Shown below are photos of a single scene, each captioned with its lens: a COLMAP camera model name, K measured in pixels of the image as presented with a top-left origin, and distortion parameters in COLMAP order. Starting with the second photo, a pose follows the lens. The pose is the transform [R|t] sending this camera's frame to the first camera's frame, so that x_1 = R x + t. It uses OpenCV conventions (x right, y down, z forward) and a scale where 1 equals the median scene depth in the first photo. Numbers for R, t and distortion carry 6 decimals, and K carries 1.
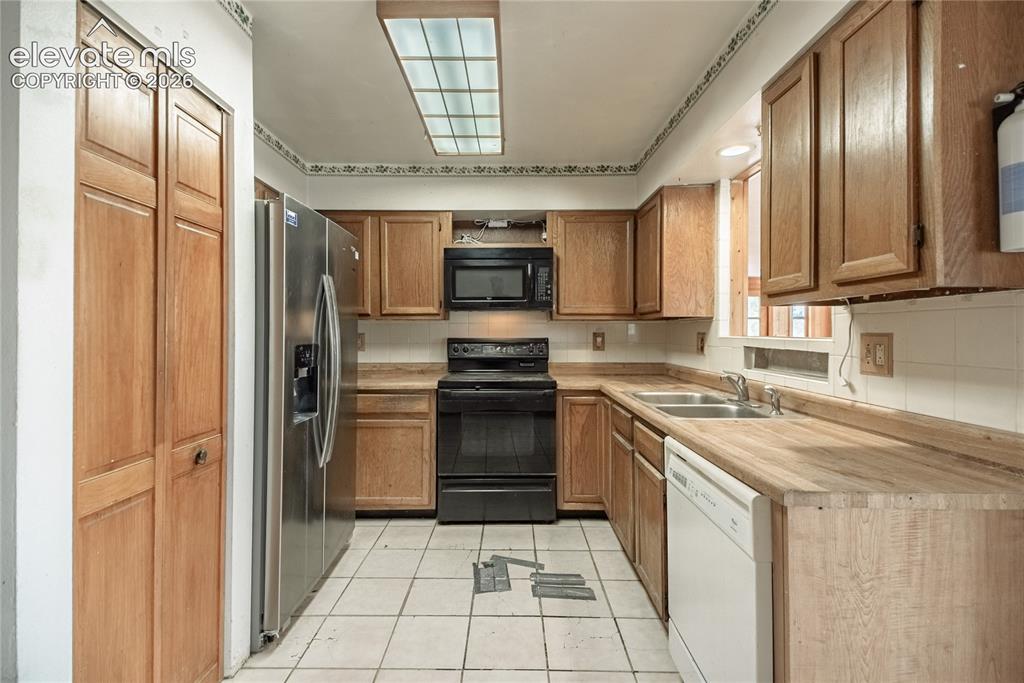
lens RADIAL K [[460.8, 0, 506.9], [0, 460.8, 332.3], [0, 0, 1]] dist [0.025632, -0.009499]
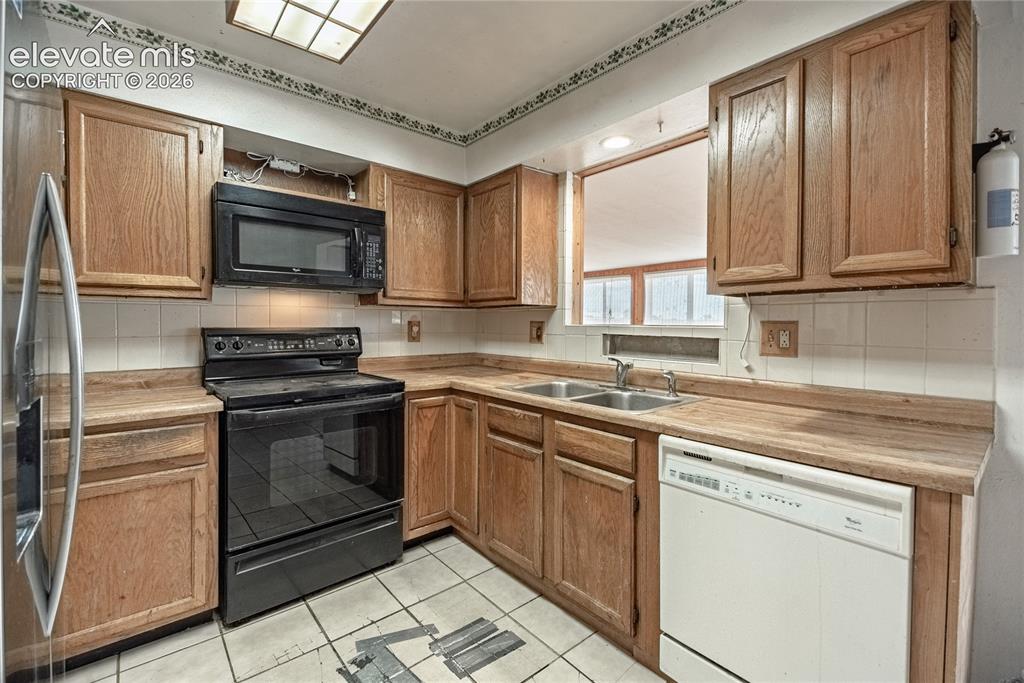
lens RADIAL K [[438.5, 0, 507.4], [0, 438.5, 331.8], [0, 0, 1]] dist [0.009432, -0.000789]
pose [[0.757353, -0.009422, 0.652938, -0.245439], [-0.003885, 0.999813, 0.018933, 0.005556], [-0.652995, -0.016876, 0.757174, 0.315891]]
